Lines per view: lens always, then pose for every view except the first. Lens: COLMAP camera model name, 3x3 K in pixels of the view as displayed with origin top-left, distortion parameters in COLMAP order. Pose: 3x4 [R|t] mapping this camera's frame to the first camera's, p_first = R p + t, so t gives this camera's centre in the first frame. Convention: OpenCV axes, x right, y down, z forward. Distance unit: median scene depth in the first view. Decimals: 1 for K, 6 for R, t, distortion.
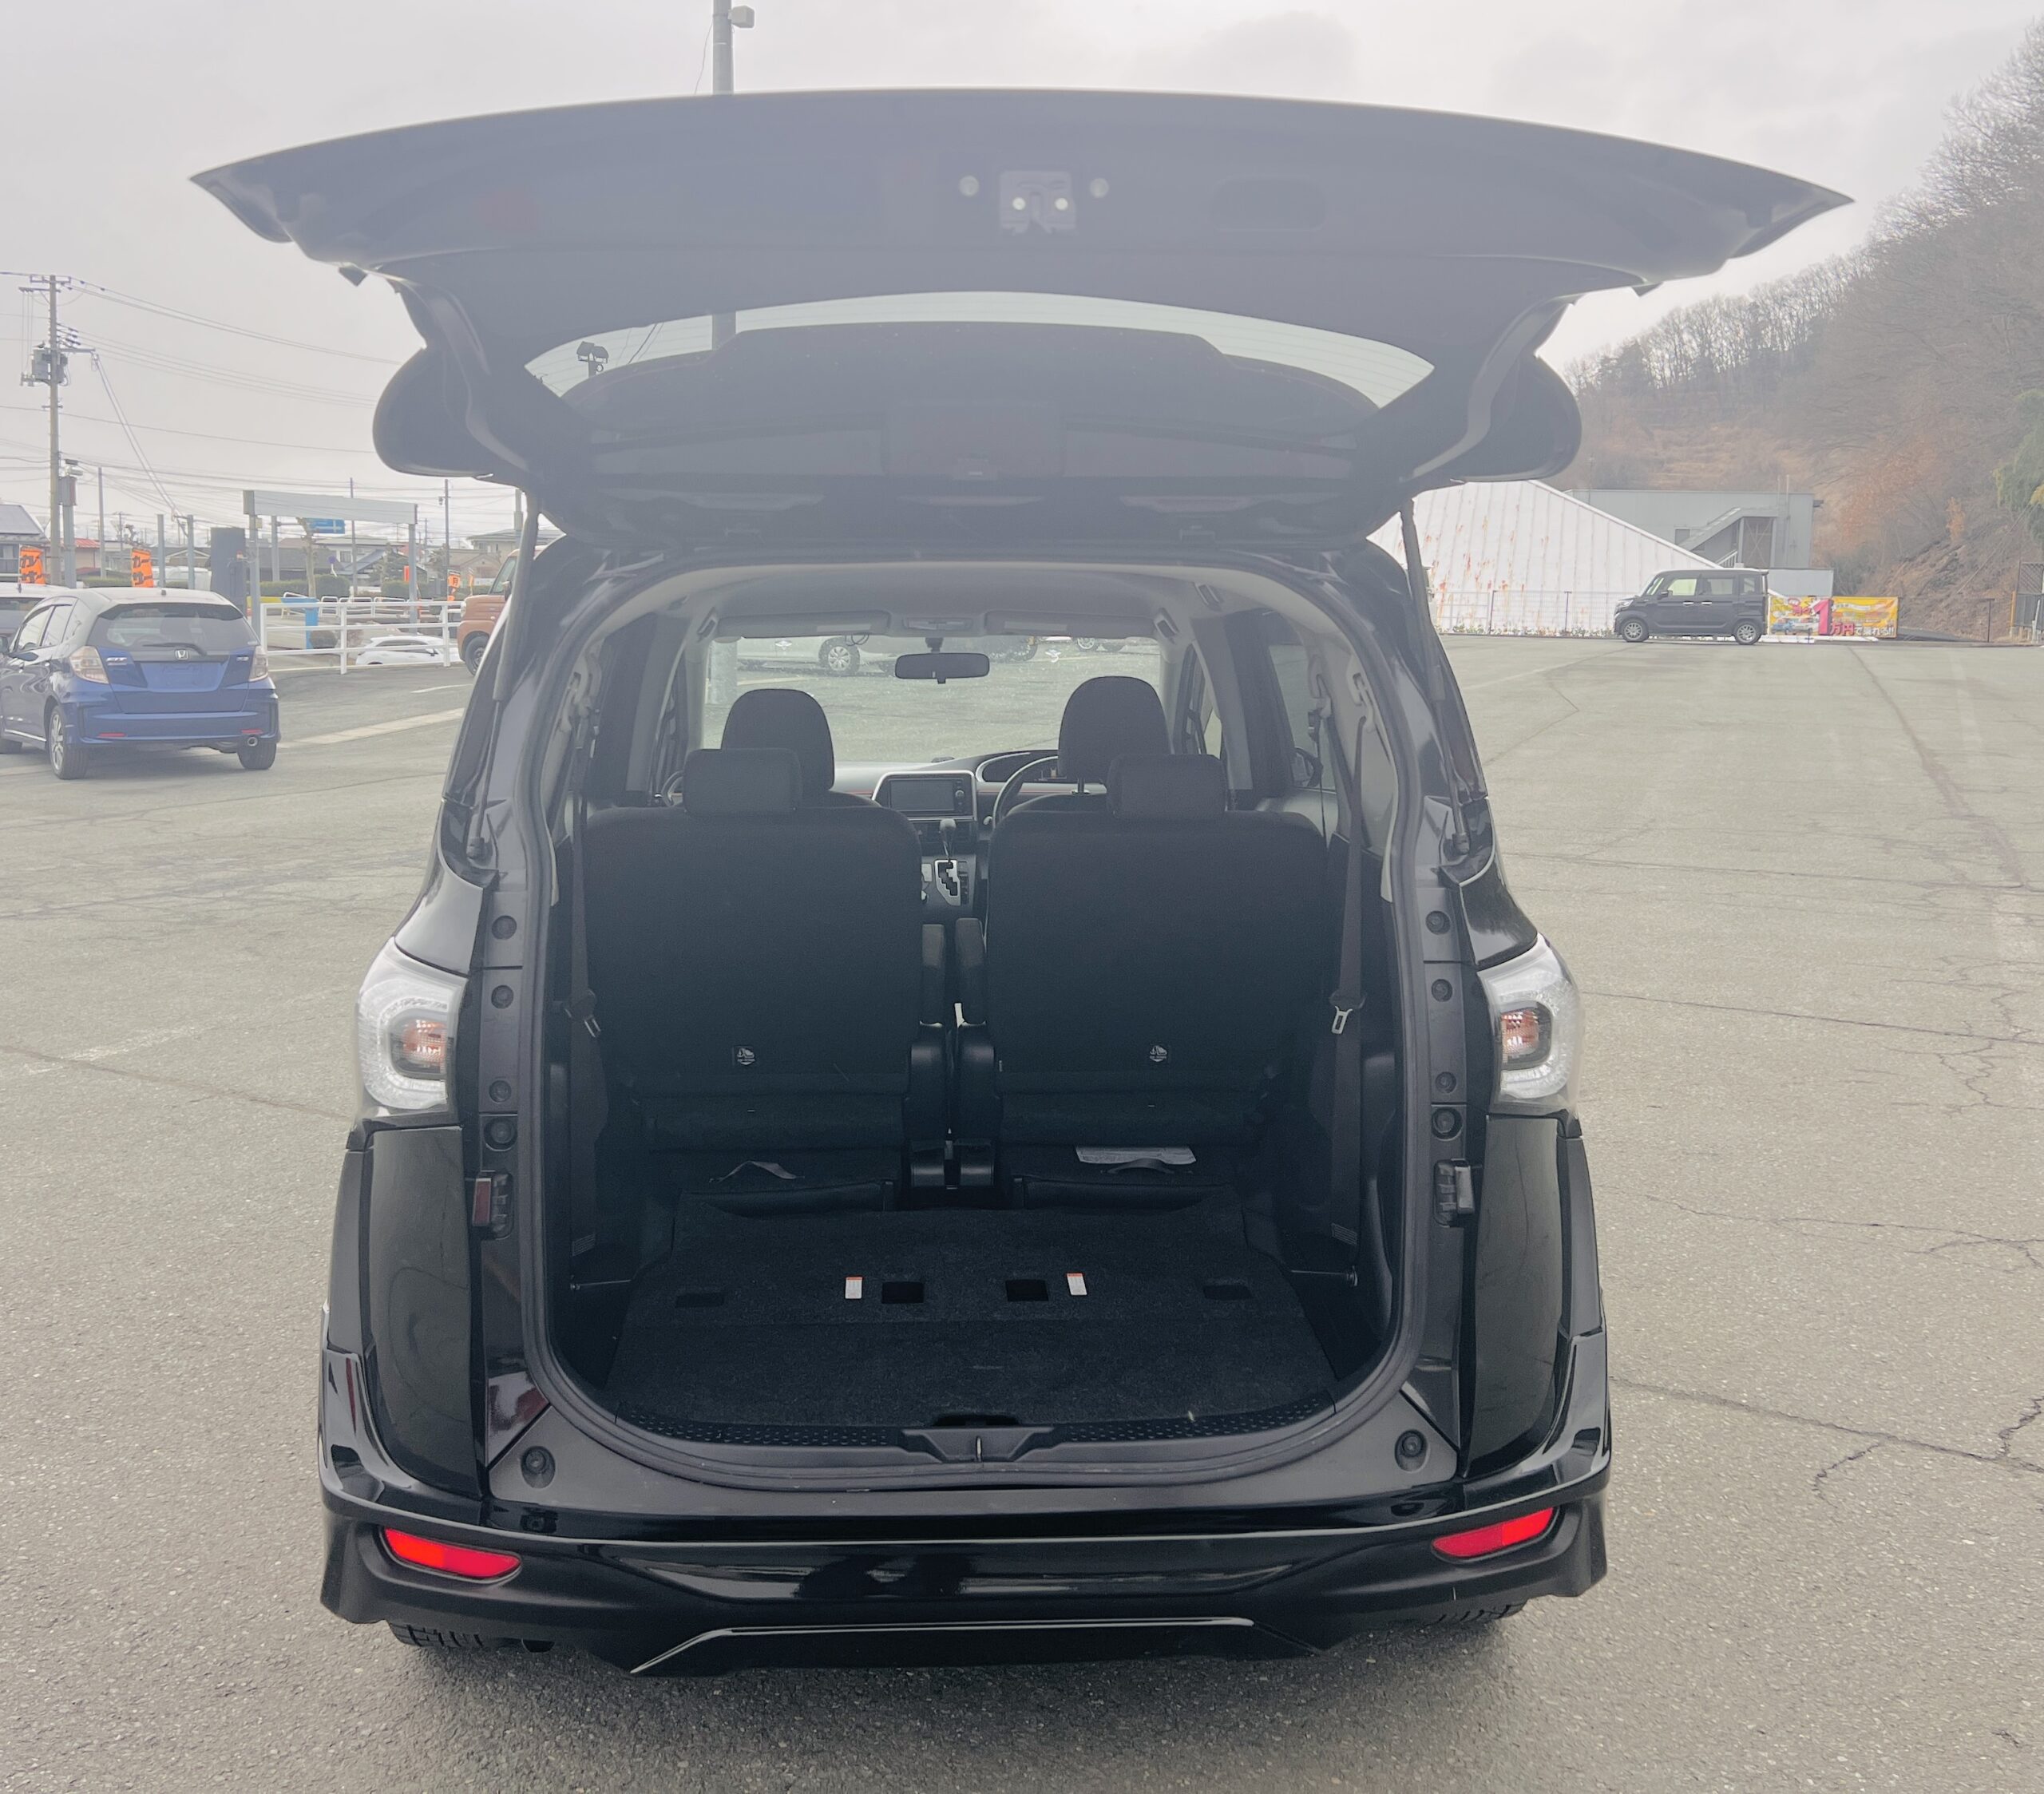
lens RADIAL K [[2008.4, 0, 902.3], [0, 2008.4, 724.0], [0, 0, 1]] dist [0.005033, 0.000000]
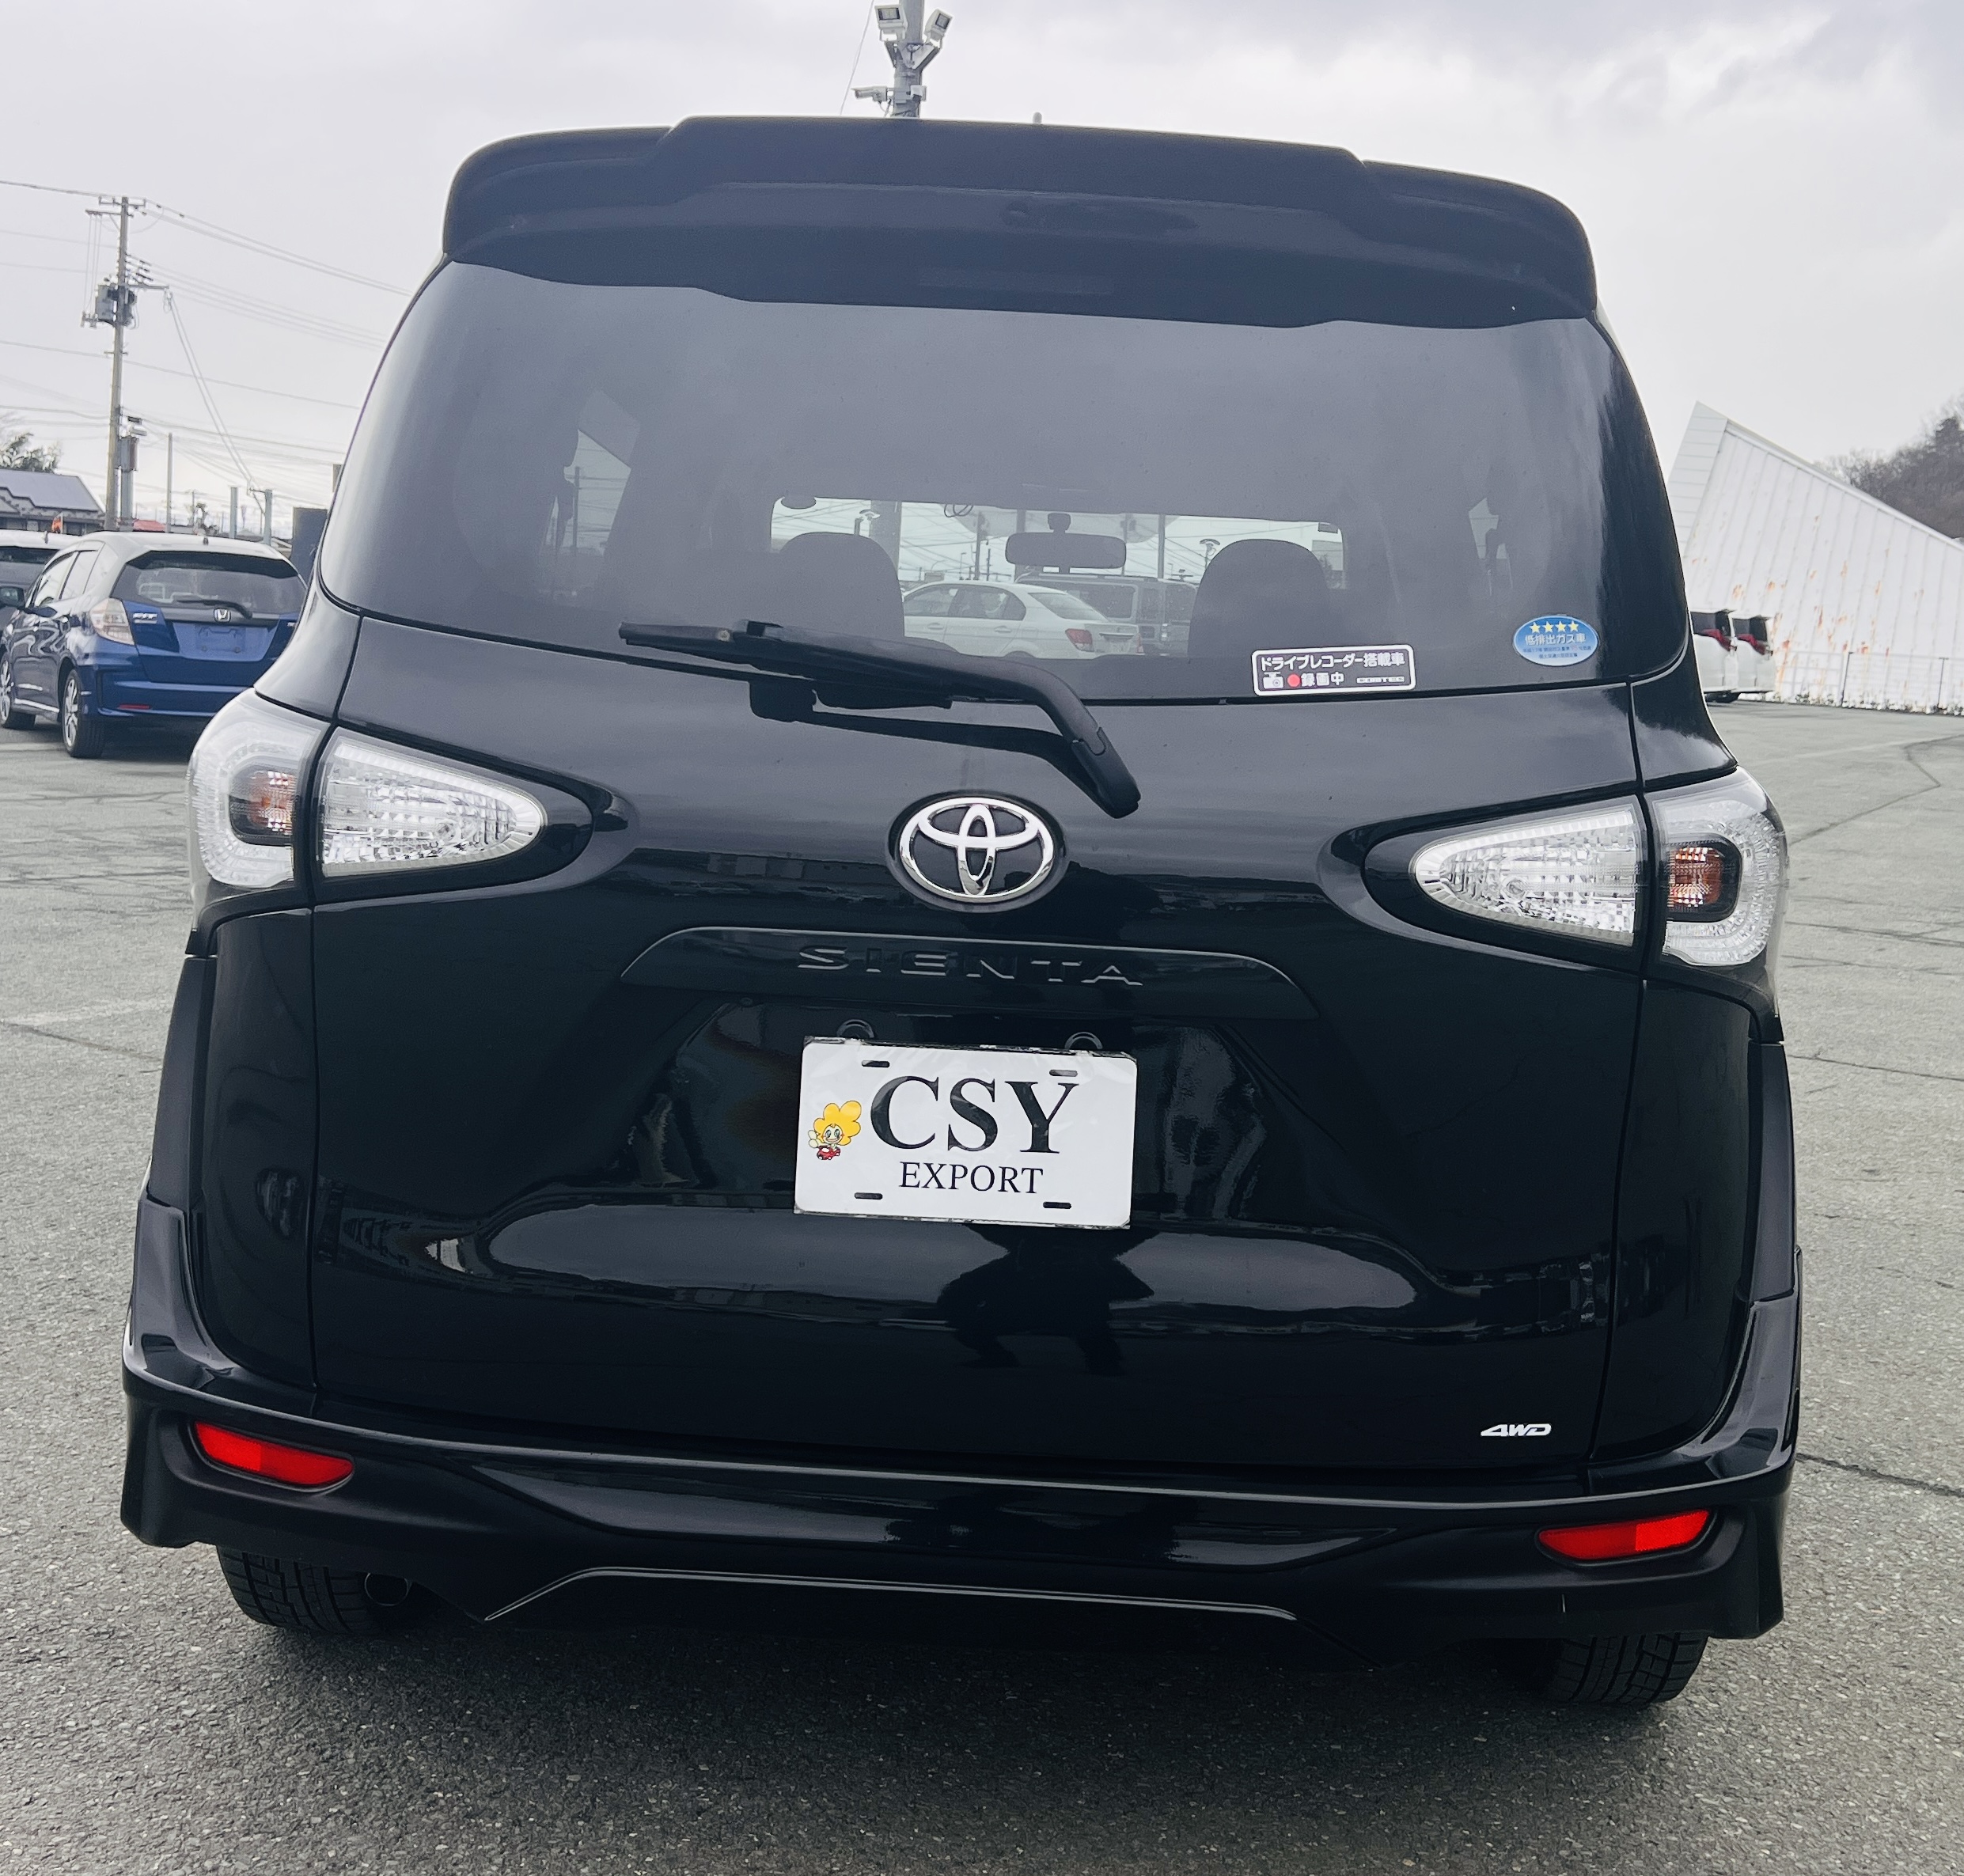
lens RADIAL K [[2451.2, 0, 950.8], [0, 2451.2, 785.7], [0, 0, 1]] dist [-0.003149, 0.000000]
pose [[0.996338, 0.055842, -0.064744, 0.070703], [-0.055884, 0.998437, 0.001168, 0.110643], [0.064708, 0.002454, 0.997901, 0.050385]]
